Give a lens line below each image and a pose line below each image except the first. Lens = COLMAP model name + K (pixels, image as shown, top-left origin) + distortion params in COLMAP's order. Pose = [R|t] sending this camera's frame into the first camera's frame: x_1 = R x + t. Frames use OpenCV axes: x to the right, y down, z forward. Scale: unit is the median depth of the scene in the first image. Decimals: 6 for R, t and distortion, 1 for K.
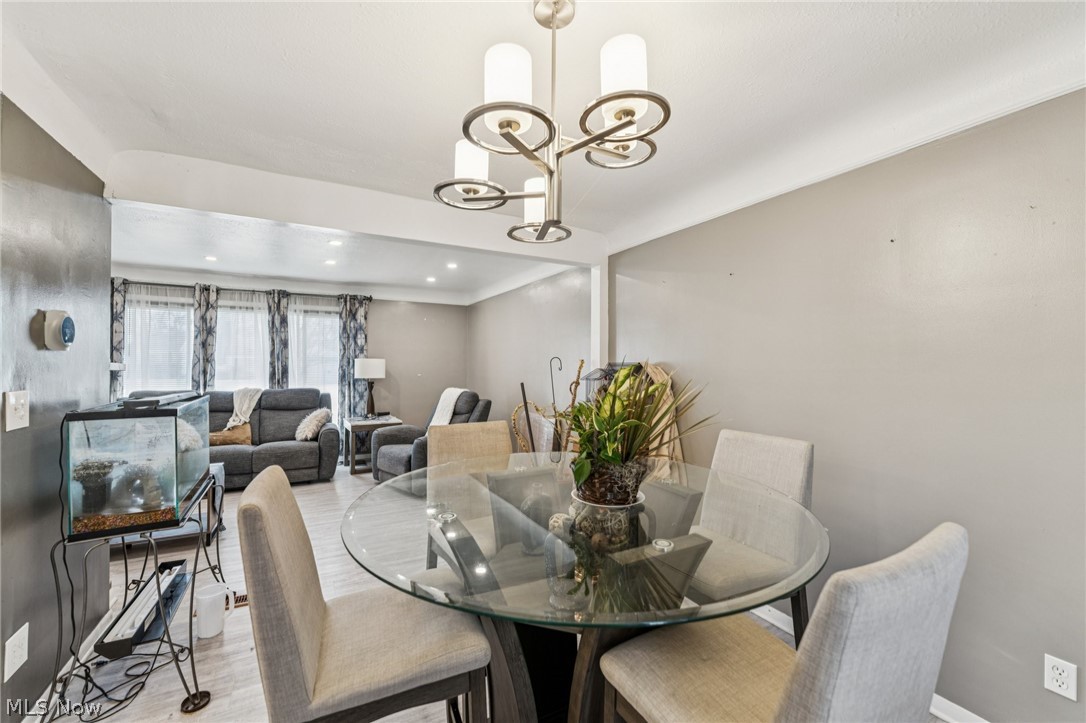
lens RADIAL K [[439.5, 0, 542.5], [0, 439.5, 361.7], [0, 0, 1]] dist [0.000254, -0.000424]
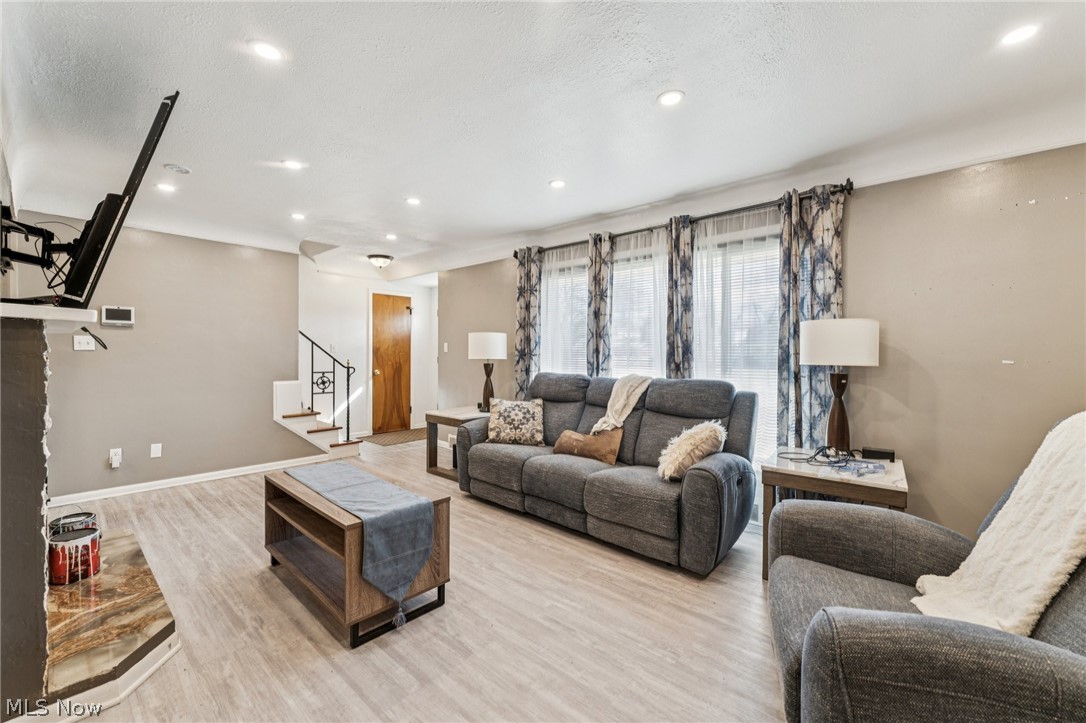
lens RADIAL K [[439.5, 0, 544.5], [0, 439.5, 355.8], [0, 0, 1]] dist [0.000254, -0.000424]
pose [[0.351239, 0.000642, -0.936286, -0.093149], [-0.000637, 1.000000, 0.000446, 0.029438], [0.936286, 0.000440, 0.351239, 0.614168]]
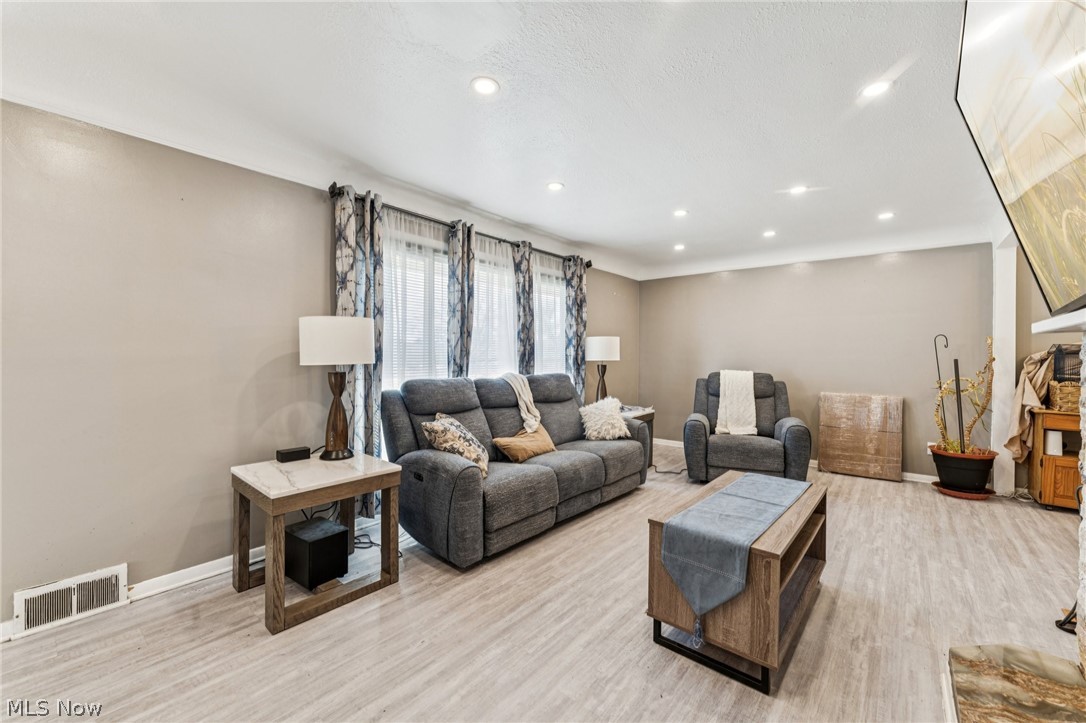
lens RADIAL K [[439.5, 0, 536.9], [0, 439.5, 360.2], [0, 0, 1]] dist [0.000254, -0.000424]
pose [[0.926742, -0.006004, 0.375650, -0.870494], [-0.000671, 0.999844, 0.017634, 0.023105], [-0.375697, -0.016594, 0.926594, 0.301714]]
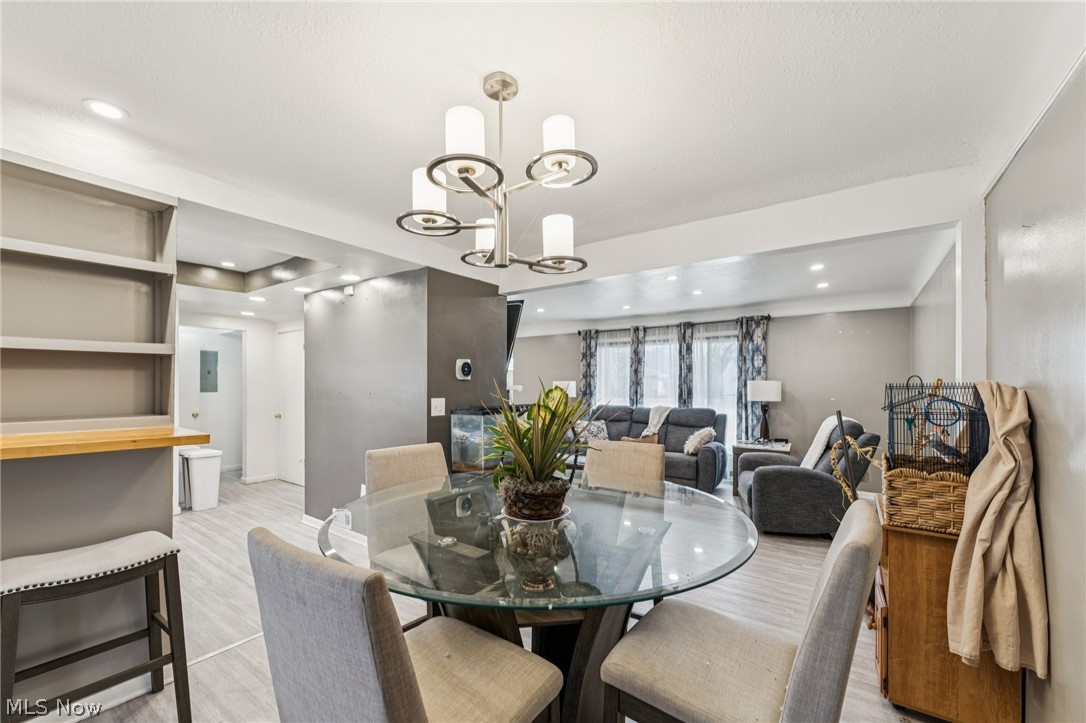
lens RADIAL K [[439.5, 0, 531.0], [0, 439.5, 385.0], [0, 0, 1]] dist [0.000254, -0.000424]
pose [[0.429164, -0.003303, -0.903221, 0.273263], [0.004455, 0.999989, -0.001540, 0.001746], [0.903216, -0.003363, 0.429174, 0.137019]]
